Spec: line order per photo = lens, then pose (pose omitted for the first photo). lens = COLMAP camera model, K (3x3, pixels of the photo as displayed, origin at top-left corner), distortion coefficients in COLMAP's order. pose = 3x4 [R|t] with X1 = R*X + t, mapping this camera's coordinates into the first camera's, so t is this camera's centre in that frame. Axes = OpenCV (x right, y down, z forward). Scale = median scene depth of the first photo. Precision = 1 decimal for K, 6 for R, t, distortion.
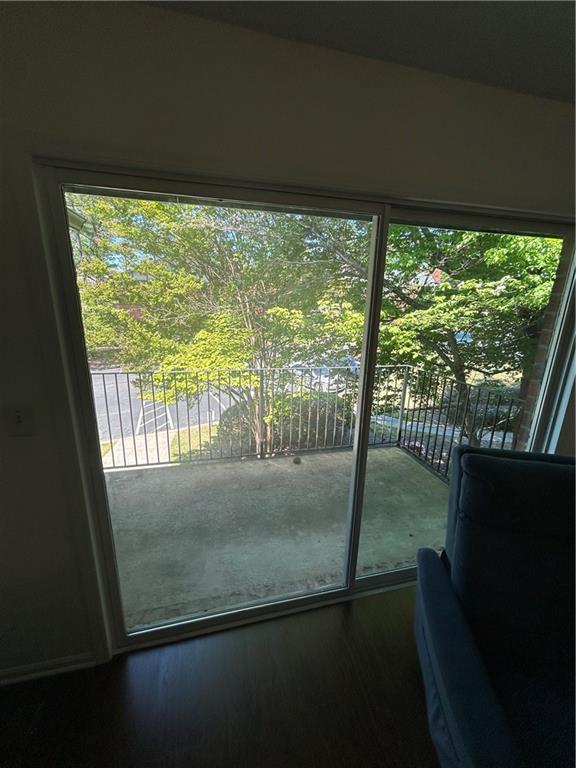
lens RADIAL K [[309.2, 0, 284.8], [0, 309.2, 379.9], [0, 0, 1]] dist [0.000340, -0.000221]
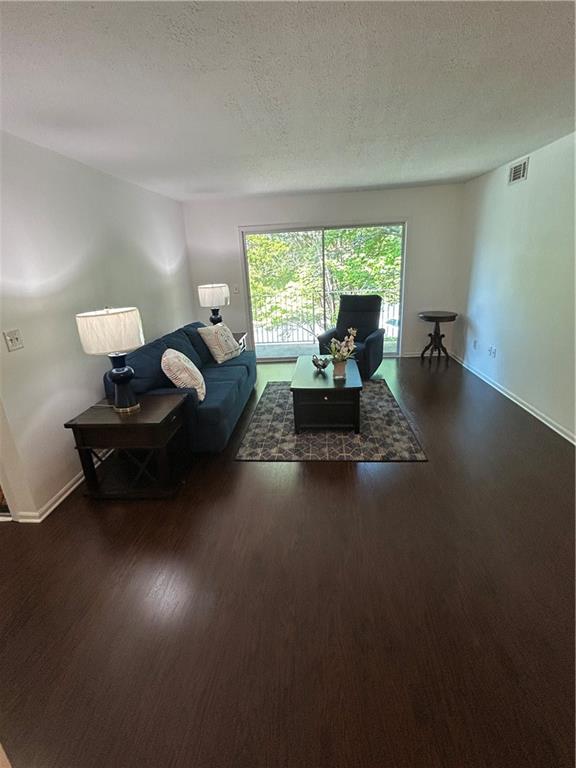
lens RADIAL K [[367.9, 0, 289.3], [0, 367.9, 380.9], [0, 0, 1]] dist [0.001557, -0.000336]
pose [[0.951376, 0.020816, -0.307327, 0.262711], [0.002109, 0.997250, 0.074077, 0.176351], [0.308024, -0.071123, 0.948716, -0.650048]]
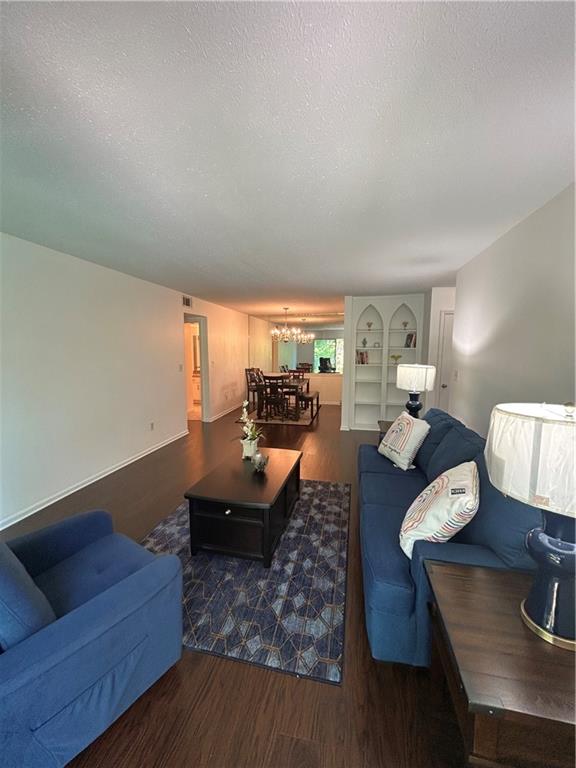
lens RADIAL K [[309.2, 0, 289.4], [0, 309.2, 382.3], [0, 0, 1]] dist [0.000340, -0.000221]
pose [[-0.905953, -0.075368, 0.416616, -0.092655], [0.074851, 0.940015, 0.332821, -0.053407], [-0.416709, 0.332705, -0.845968, 0.284363]]
